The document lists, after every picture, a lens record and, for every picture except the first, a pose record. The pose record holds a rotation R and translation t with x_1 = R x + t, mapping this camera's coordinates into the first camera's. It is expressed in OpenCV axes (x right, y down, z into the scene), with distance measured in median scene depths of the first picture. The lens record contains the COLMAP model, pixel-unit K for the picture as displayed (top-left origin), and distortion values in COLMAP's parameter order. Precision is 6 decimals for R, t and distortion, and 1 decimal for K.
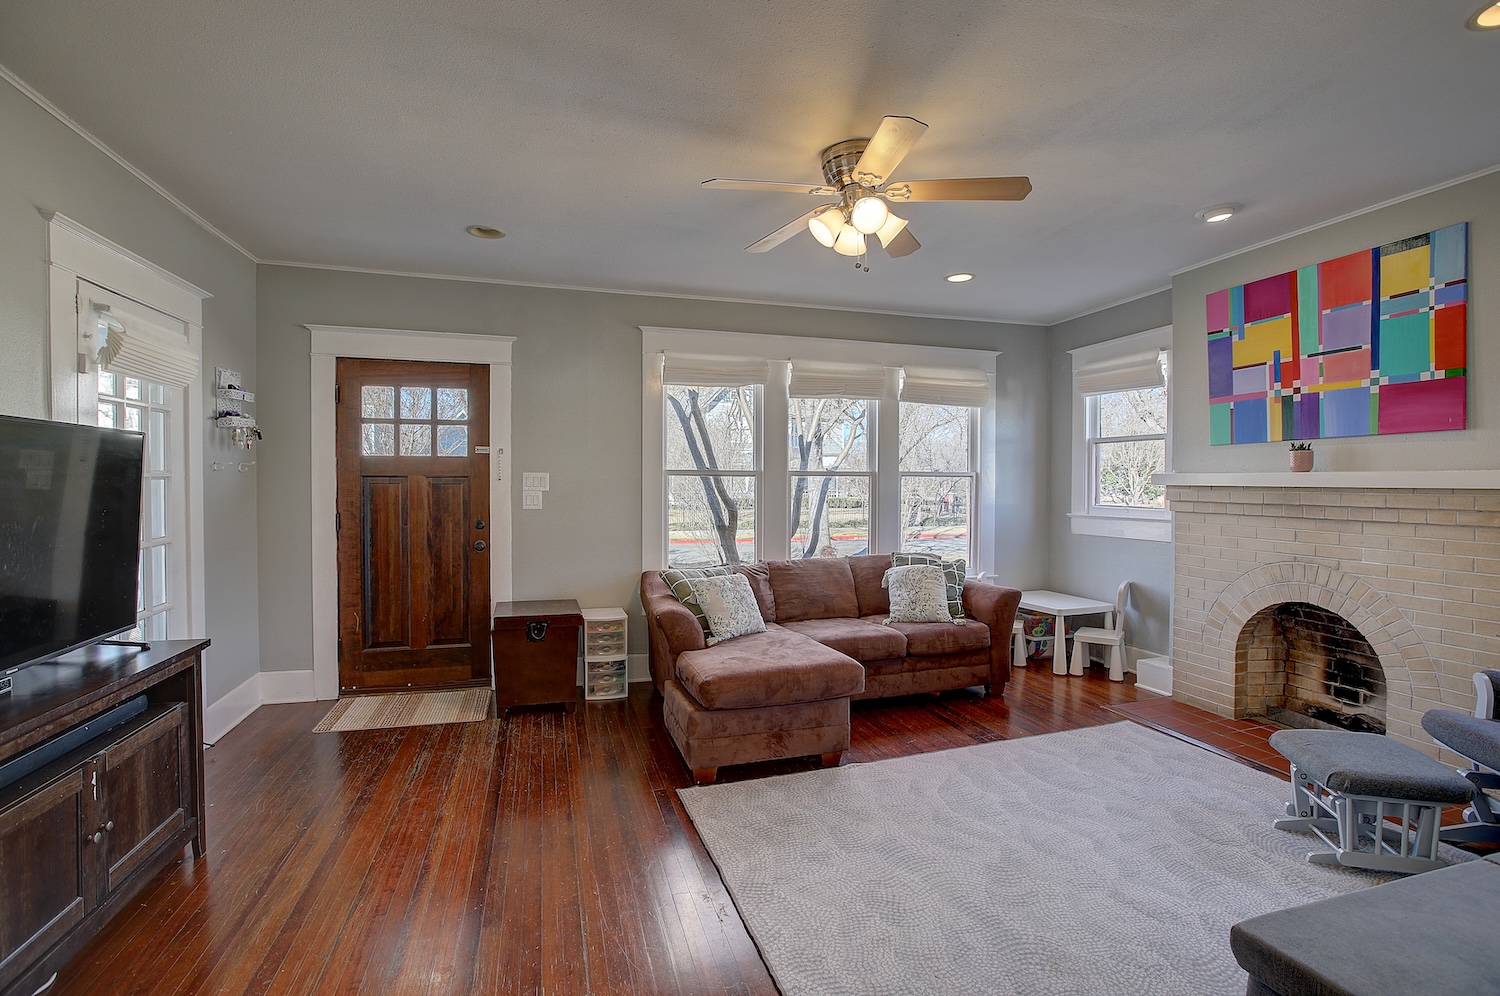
lens RADIAL K [[684.9, 0, 750.0], [0, 684.9, 498.0], [0, 0, 1]] dist [-0.000500, 0.000315]
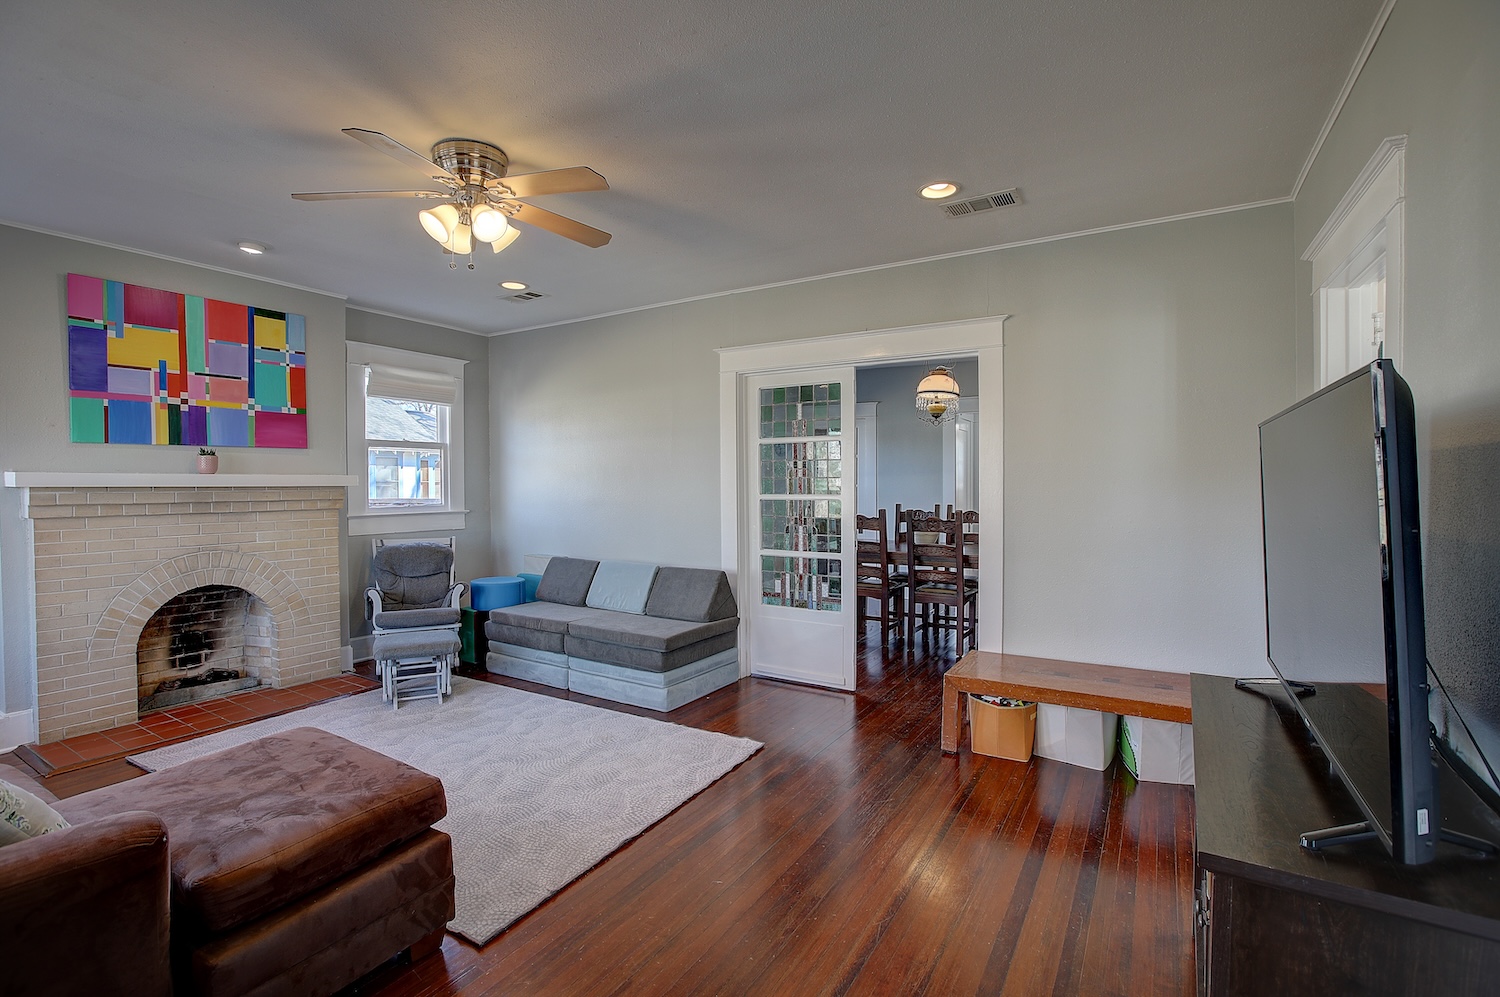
lens RADIAL K [[684.9, 0, 750.0], [0, 684.9, 498.5], [0, 0, 1]] dist [-0.000500, 0.000315]
pose [[-0.659310, -0.020598, 0.751589, -0.679986], [0.018697, 0.998866, 0.043776, -0.029655], [-0.751639, 0.042915, -0.658177, 1.068778]]
